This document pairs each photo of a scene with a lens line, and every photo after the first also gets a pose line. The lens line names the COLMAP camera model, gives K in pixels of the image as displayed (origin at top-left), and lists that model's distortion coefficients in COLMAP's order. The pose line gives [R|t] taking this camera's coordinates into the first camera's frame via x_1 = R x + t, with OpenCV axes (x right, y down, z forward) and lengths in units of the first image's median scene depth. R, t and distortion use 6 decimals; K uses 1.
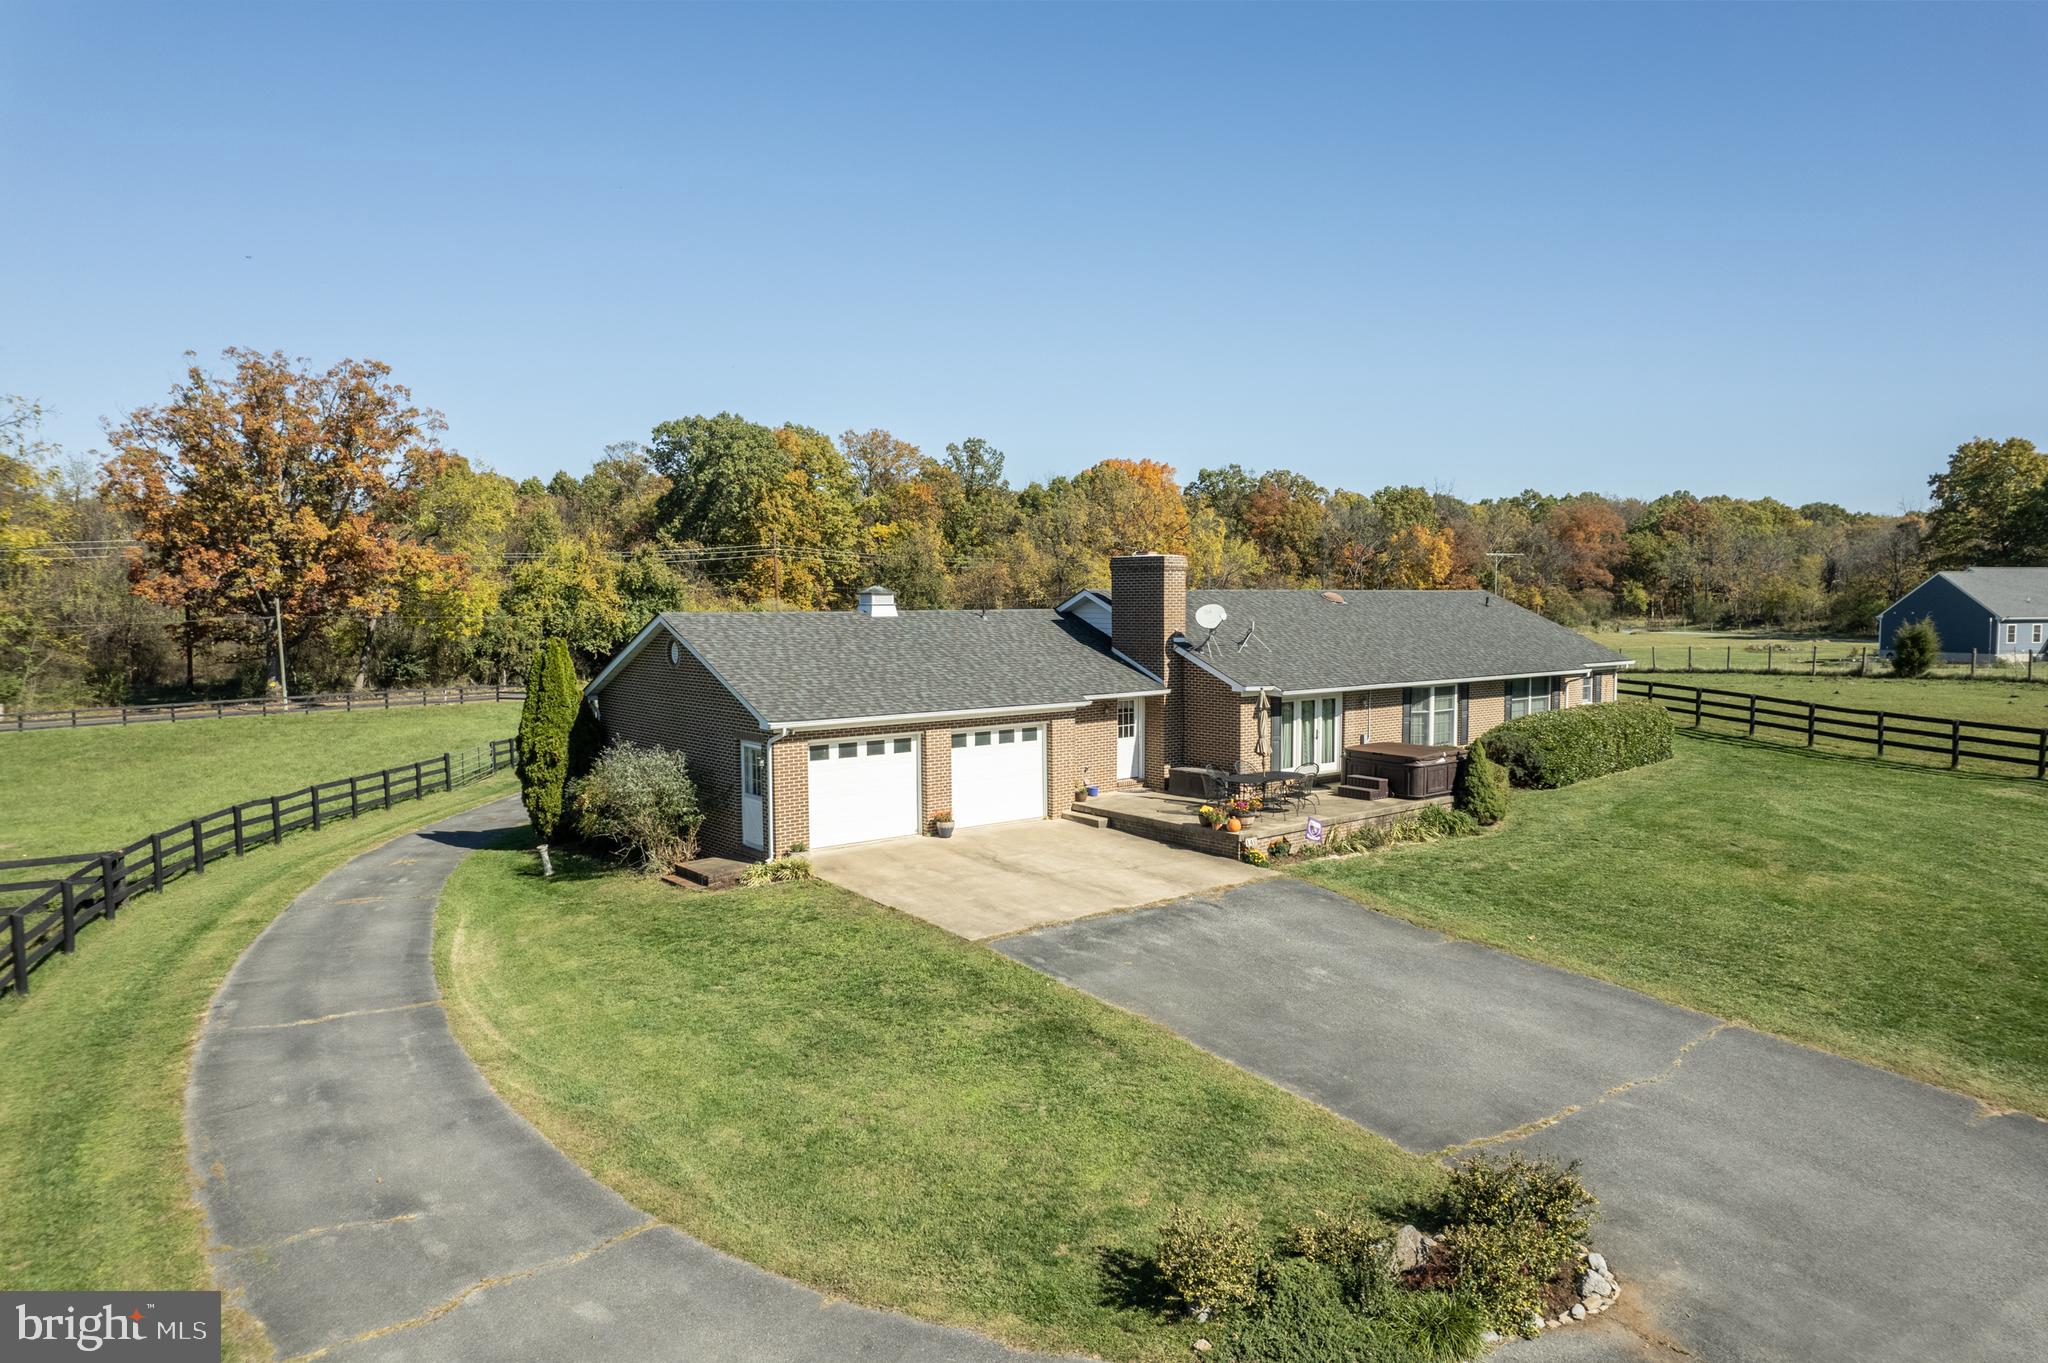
lens RADIAL K [[1308.0, 0, 1027.4], [0, 1308.0, 680.0], [0, 0, 1]] dist [-0.071573, 0.058858]
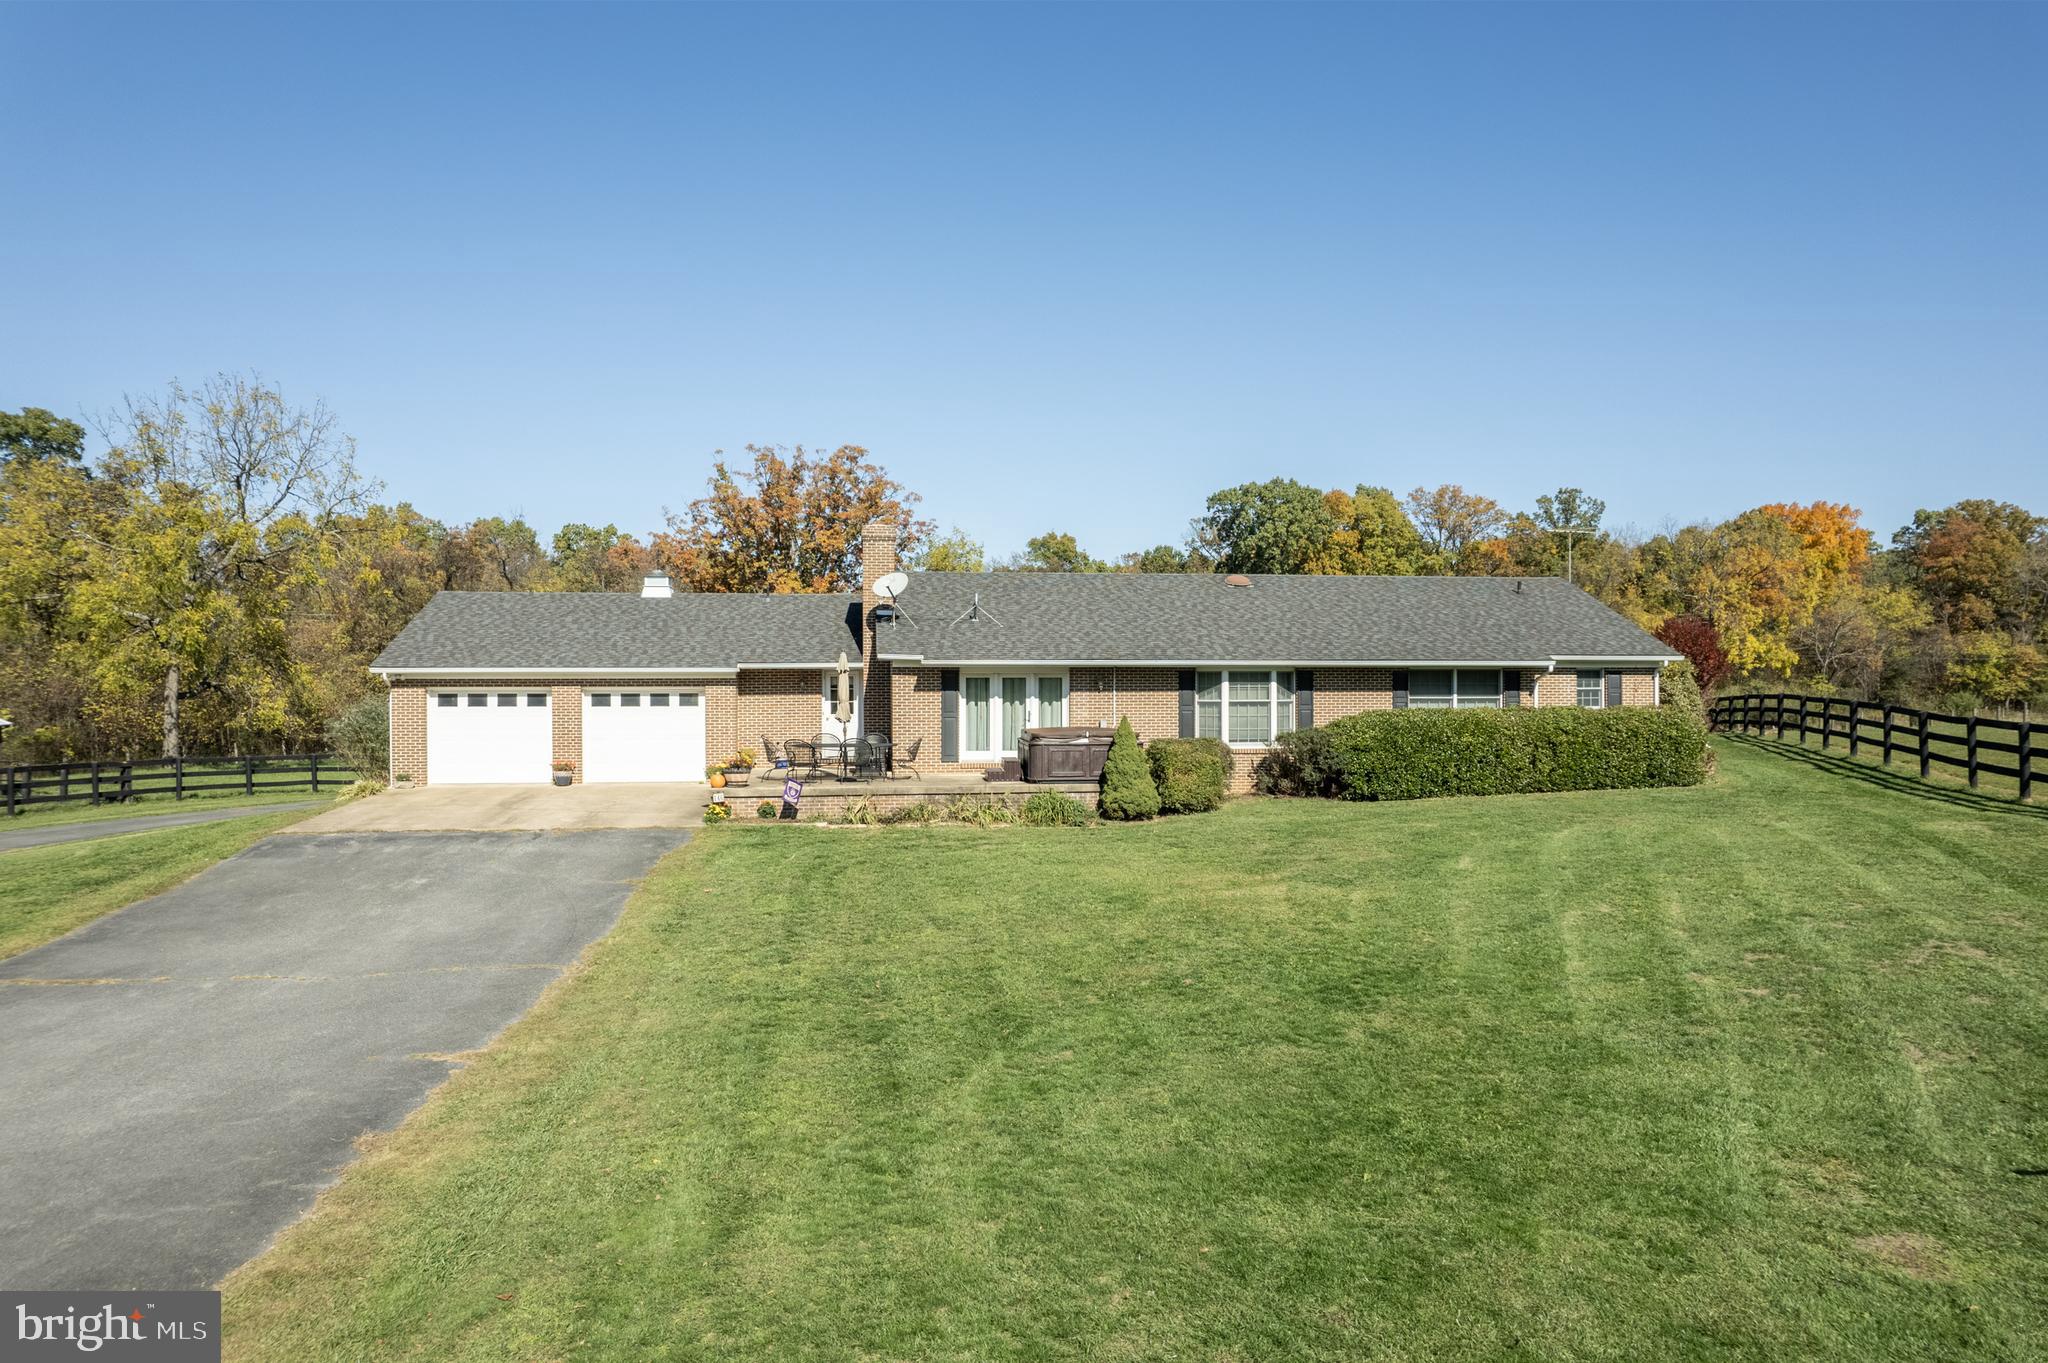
lens RADIAL K [[1308.0, 0, 1027.4], [0, 1308.0, 680.0], [0, 0, 1]] dist [-0.071573, 0.058858]
pose [[0.851064, 0.000170, -0.525062, 0.582974], [-0.033678, 0.997958, -0.054266, 0.055539], [0.523981, 0.063867, 0.849332, 0.205710]]
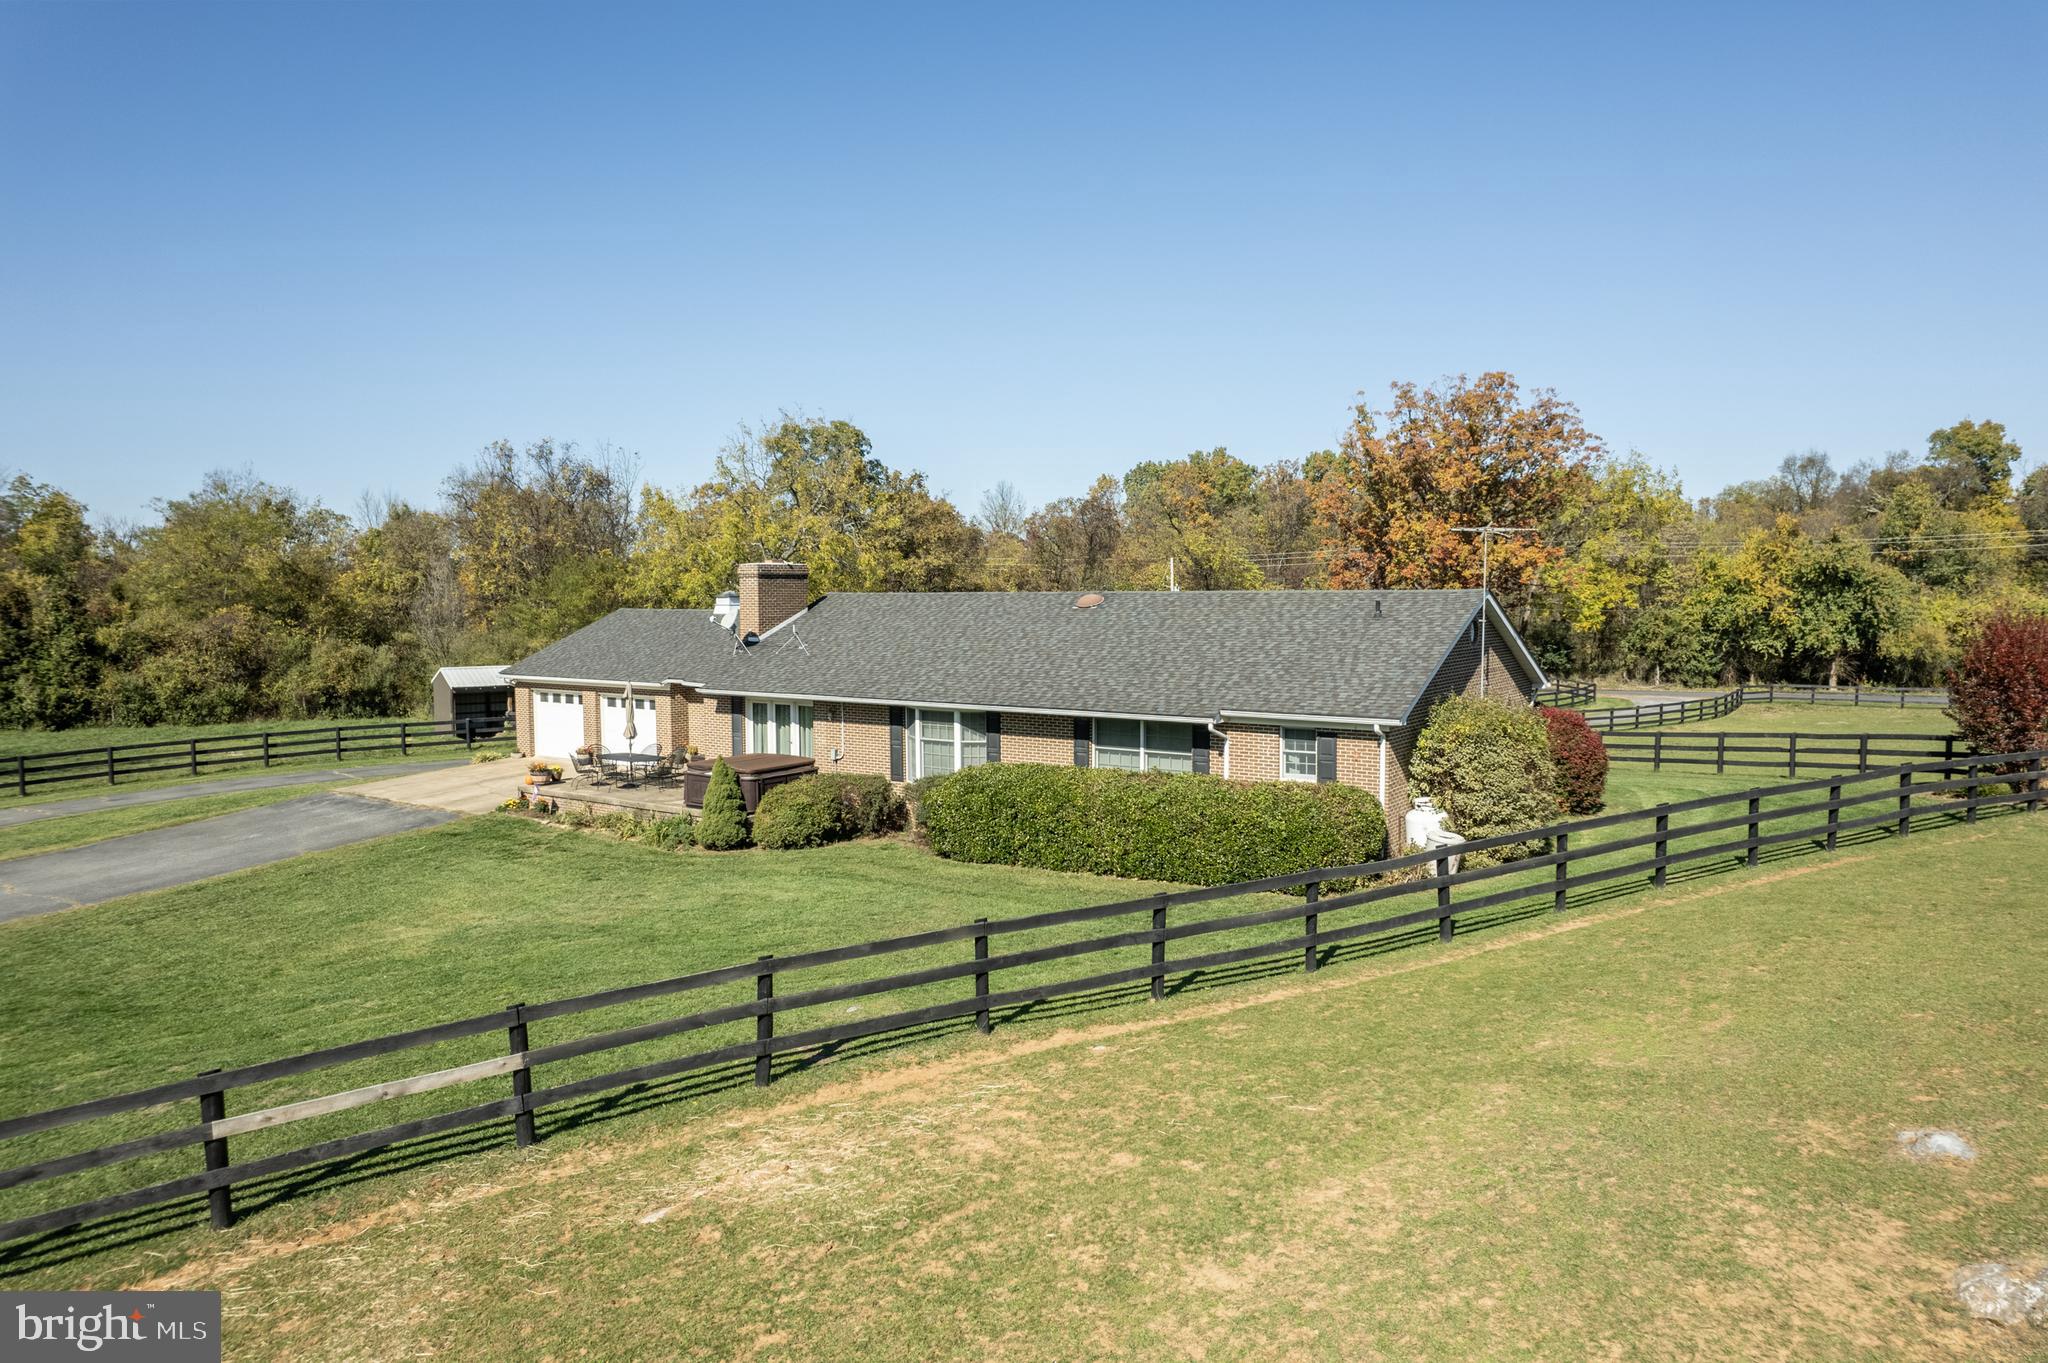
lens RADIAL K [[1308.0, 0, 1027.4], [0, 1308.0, 680.0], [0, 0, 1]] dist [-0.071573, 0.058858]
pose [[0.280610, 0.066572, -0.957510, 1.034847], [-0.057223, 0.996978, 0.052547, -0.056162], [0.958115, 0.040046, 0.283572, 0.752616]]
